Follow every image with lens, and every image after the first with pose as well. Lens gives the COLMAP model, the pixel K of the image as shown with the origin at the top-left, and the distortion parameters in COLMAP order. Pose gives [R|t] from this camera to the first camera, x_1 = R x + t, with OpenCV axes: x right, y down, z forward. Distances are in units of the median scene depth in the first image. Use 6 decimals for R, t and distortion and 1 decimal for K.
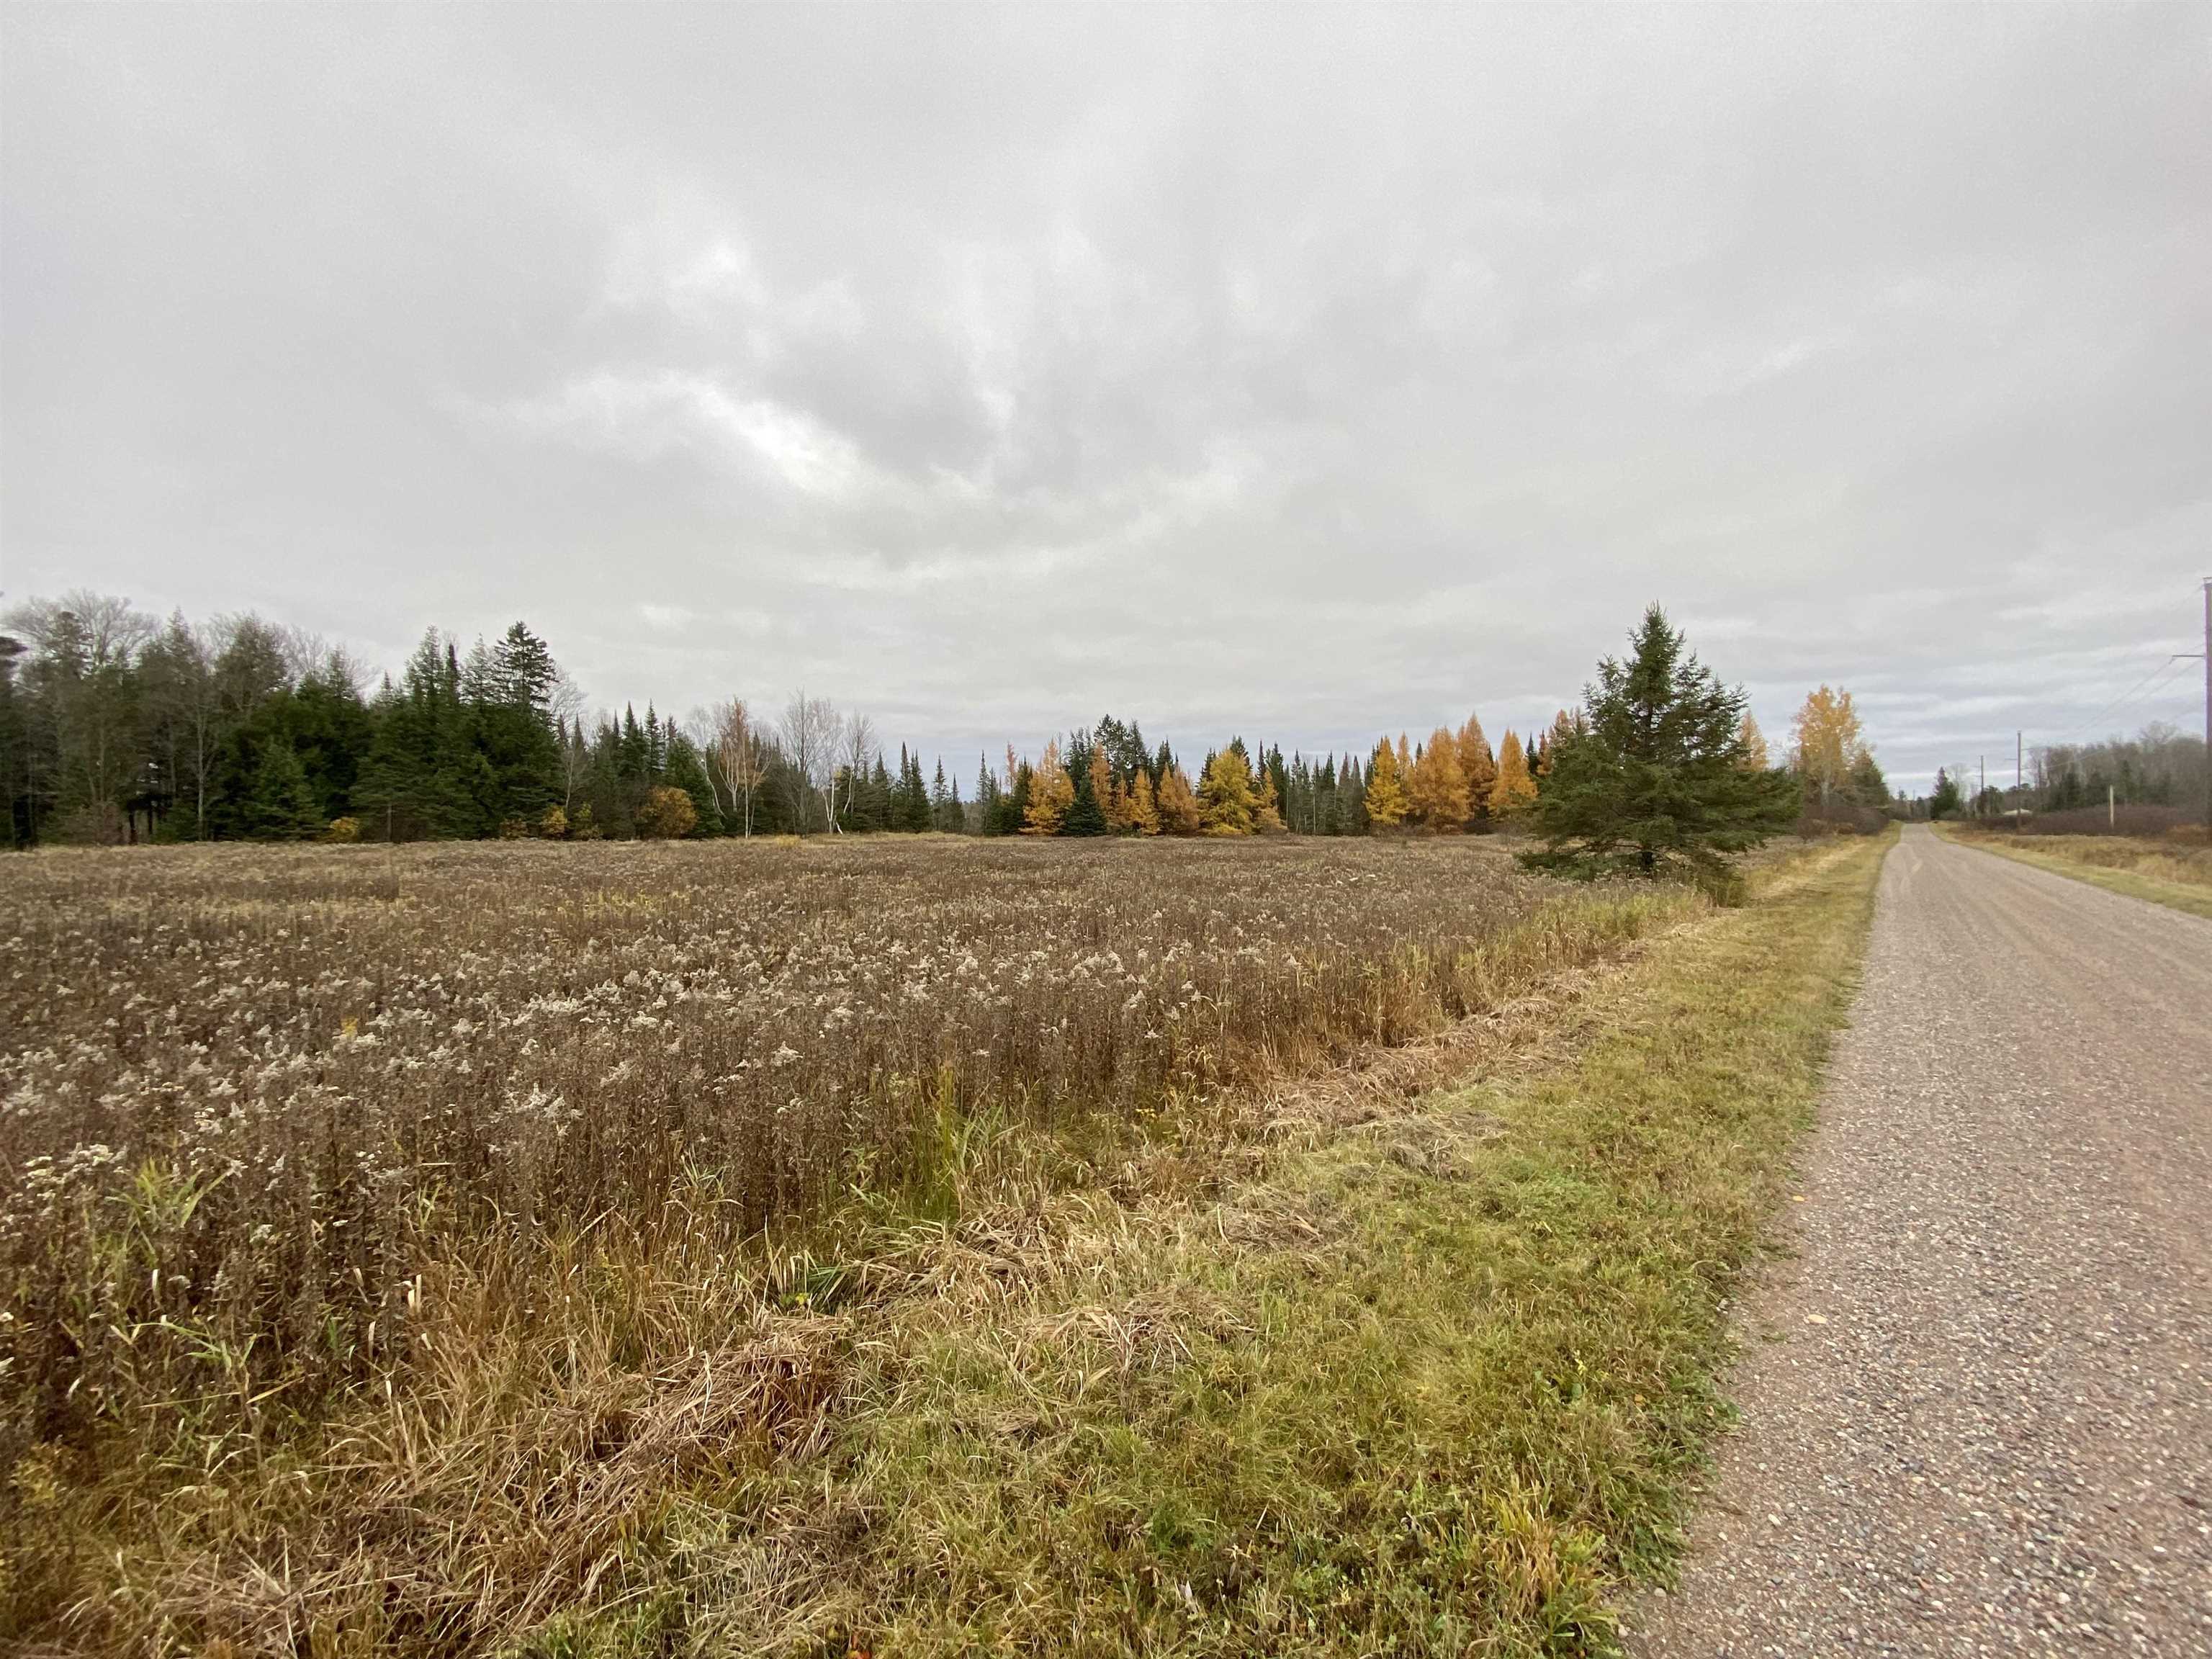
lens RADIAL K [[880.7, 0, 1106.0], [0, 880.7, 829.5], [0, 0, 1]] dist [0.000018, -0.013758]
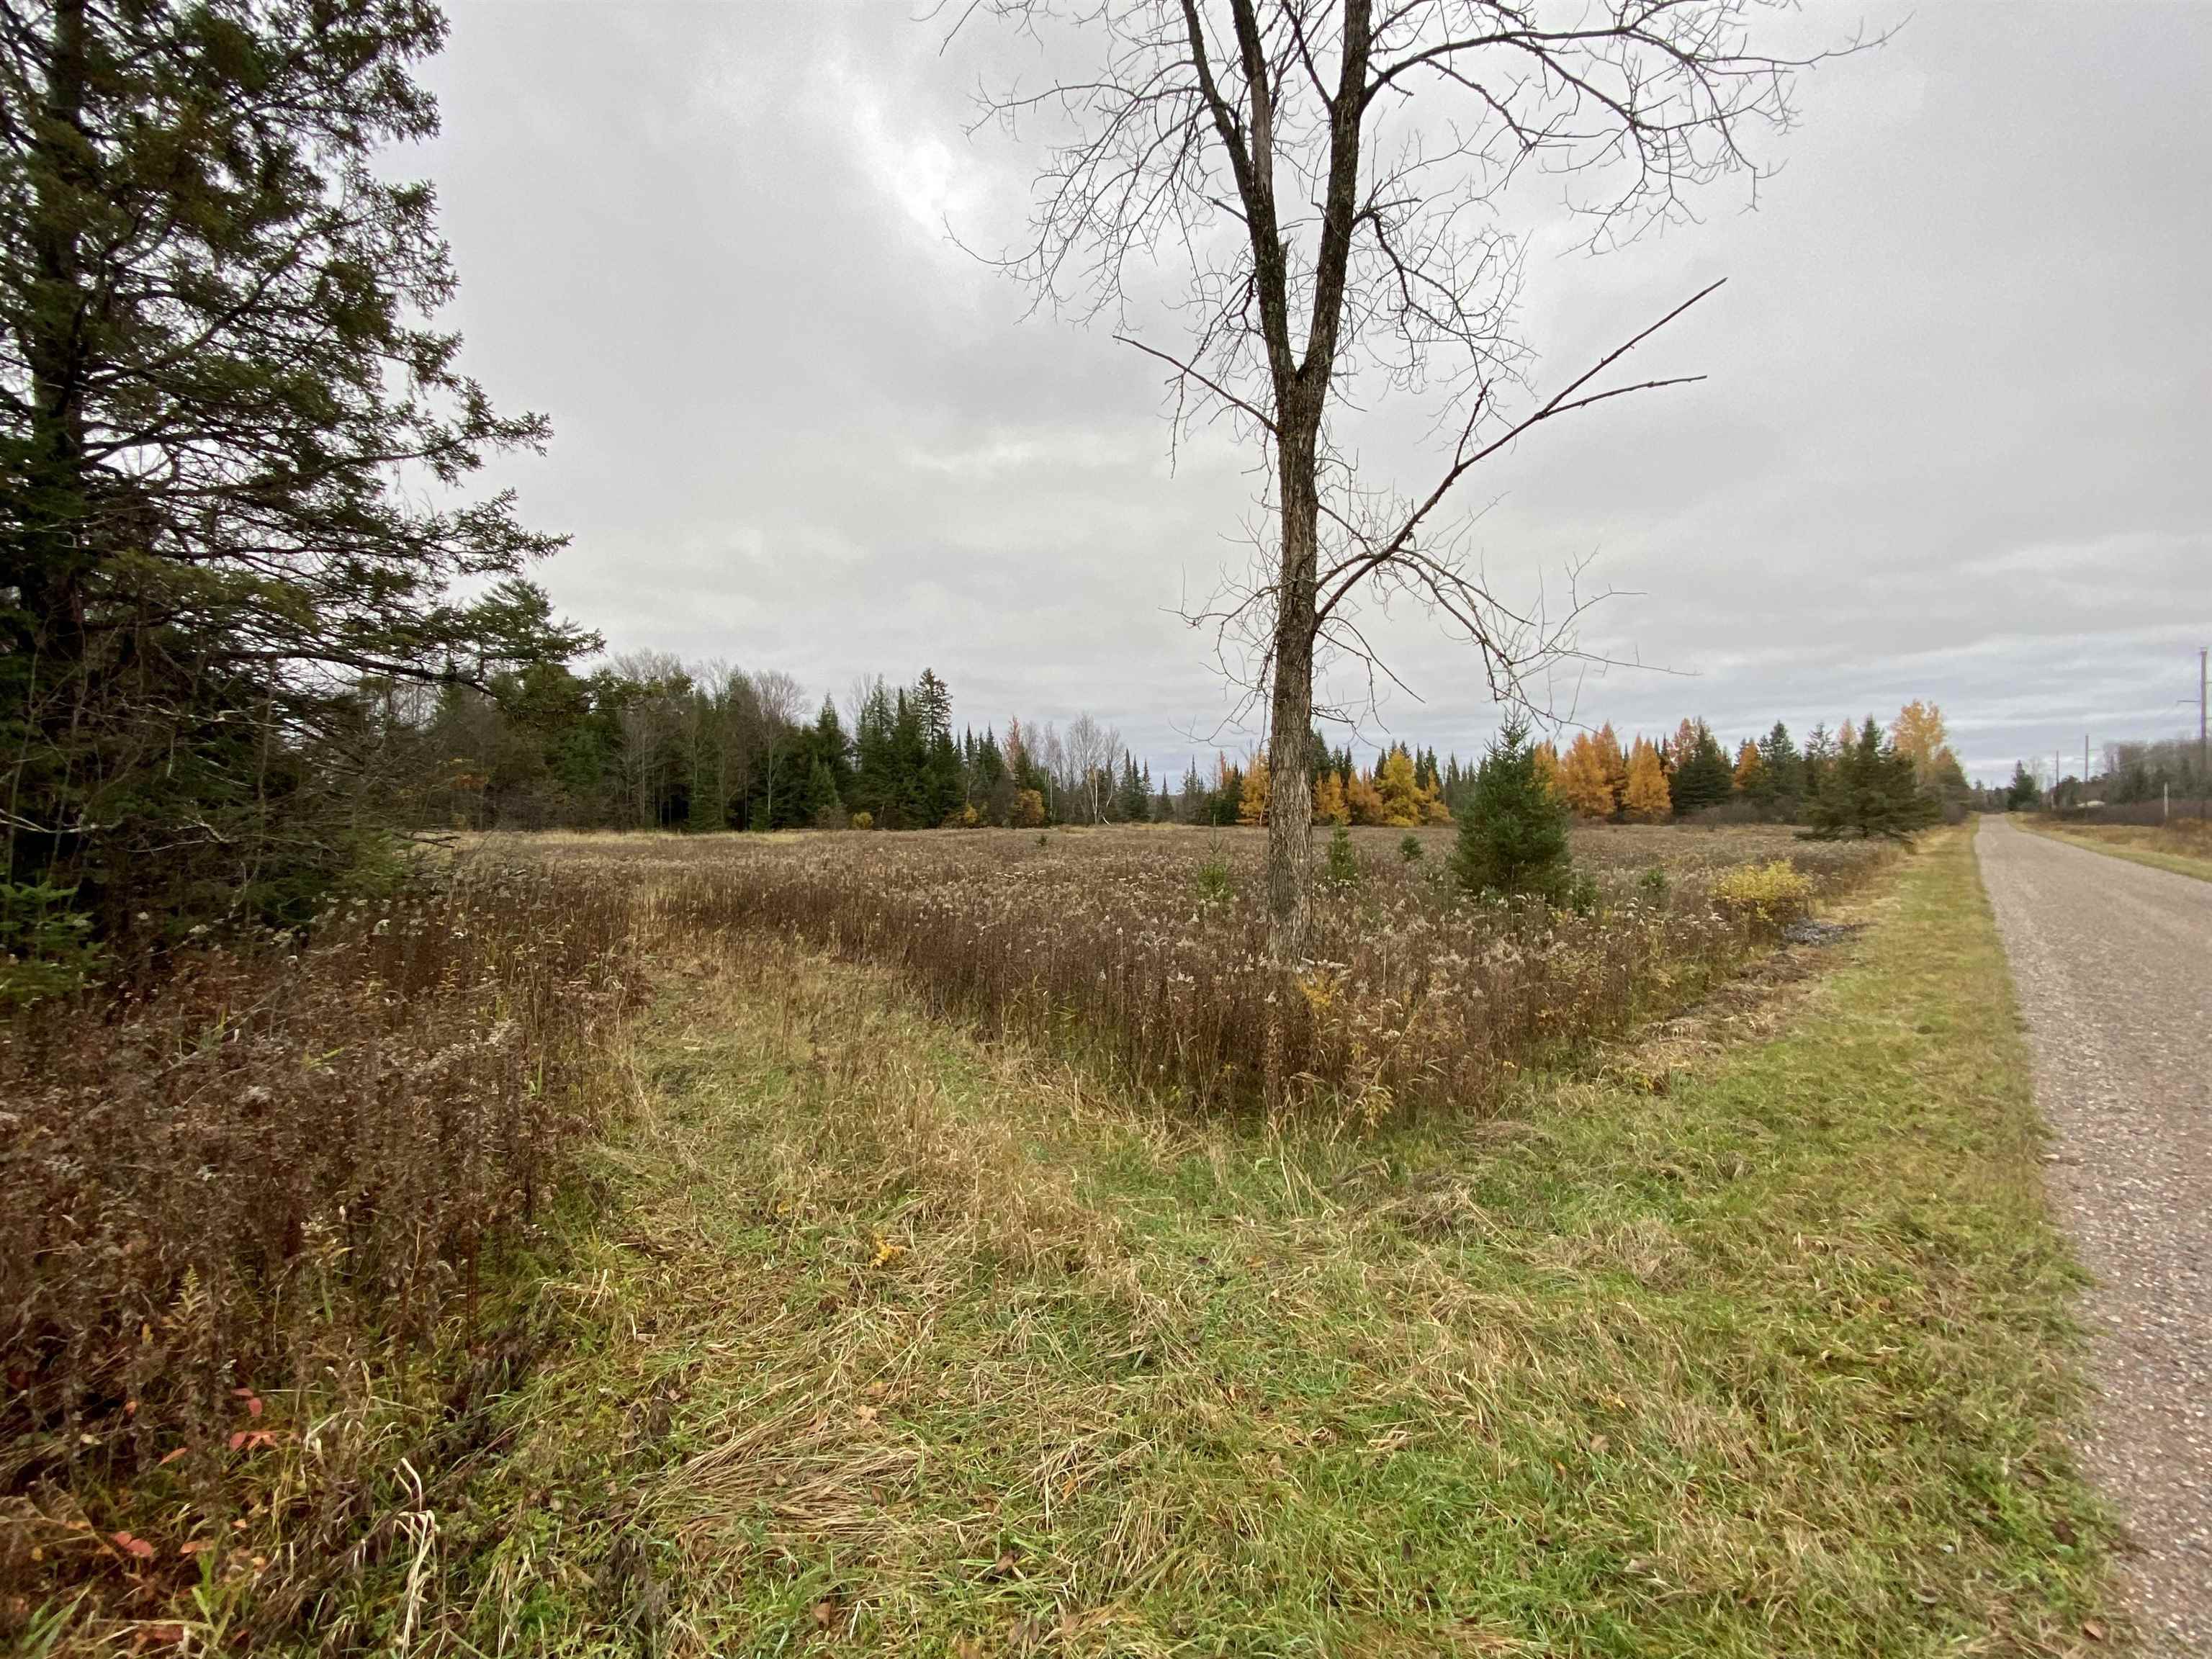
lens RADIAL K [[921.0, 0, 1106.0], [0, 921.0, 829.5], [0, 0, 1]] dist [0.000861, -0.015147]
pose [[0.999692, 0.000059, -0.024806, -0.234881], [0.000199, 0.999946, 0.010409, -0.000999], [0.024805, -0.010411, 0.999638, -0.253805]]
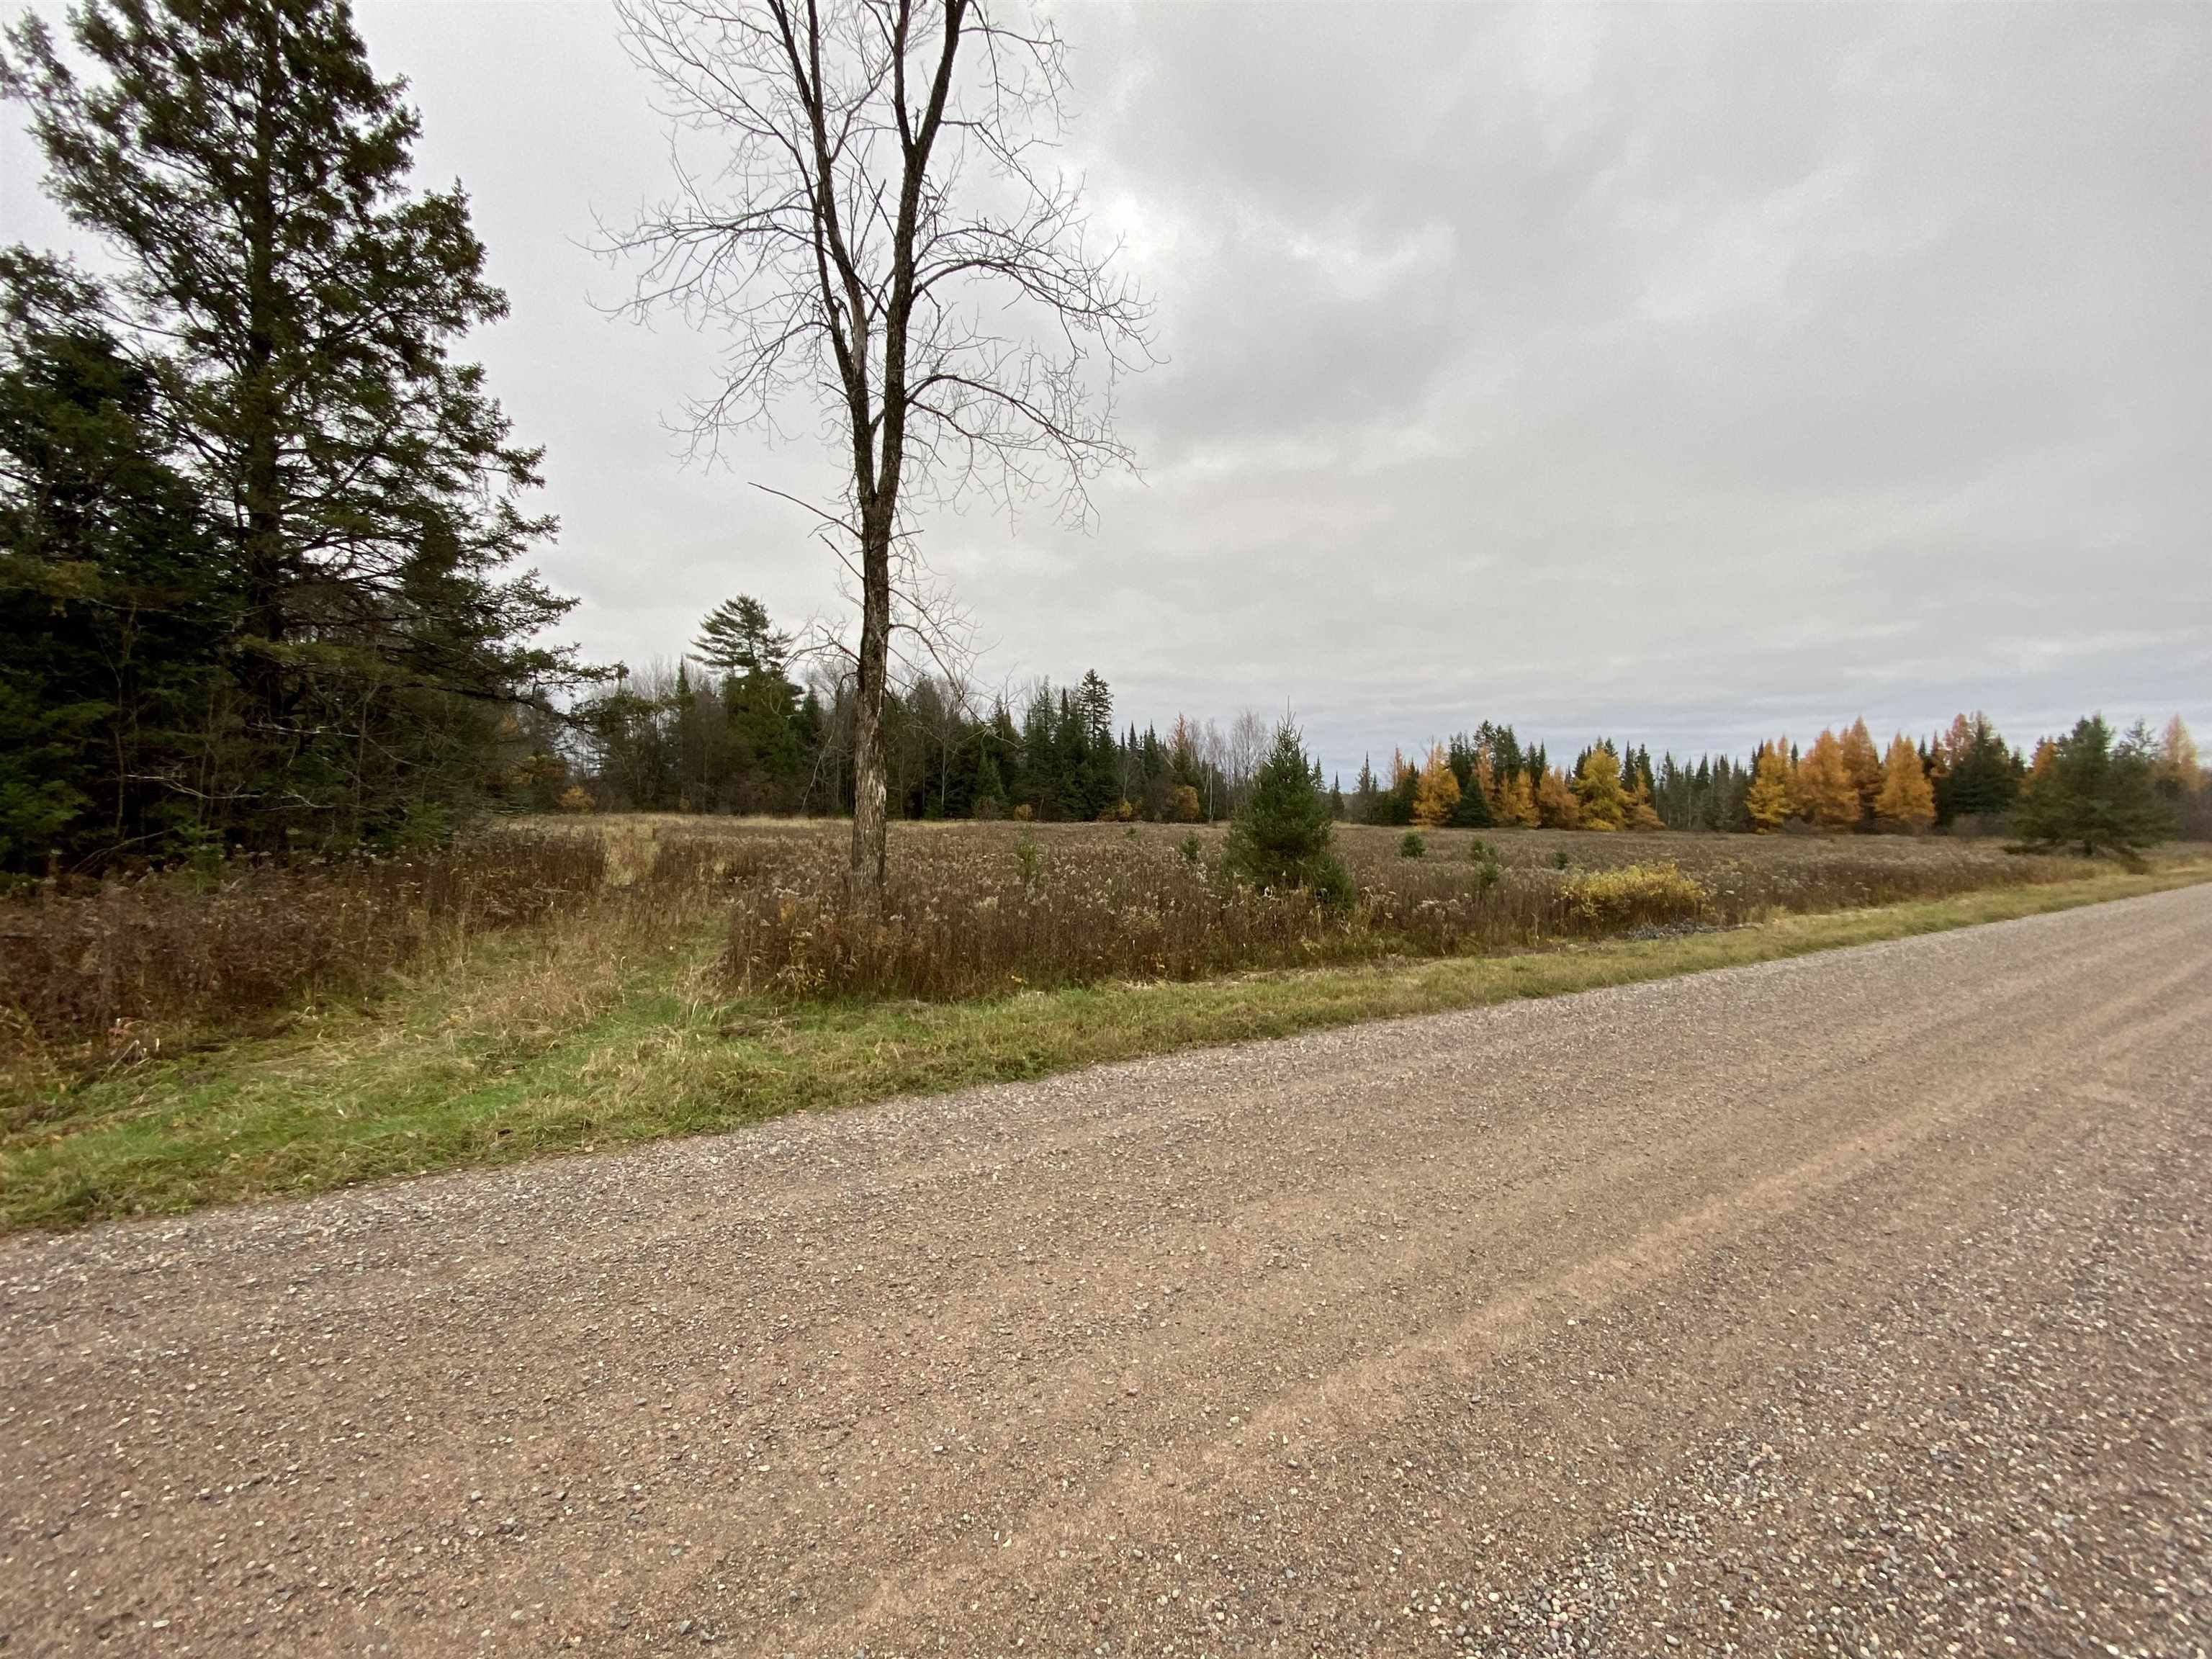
lens RADIAL K [[921.0, 0, 1106.0], [0, 921.0, 829.5], [0, 0, 1]] dist [0.000861, -0.015147]
pose [[0.969617, 0.023228, -0.243521, -0.186813], [-0.019781, 0.999667, 0.016592, -0.000400], [0.243825, -0.011271, 0.969754, -0.270782]]
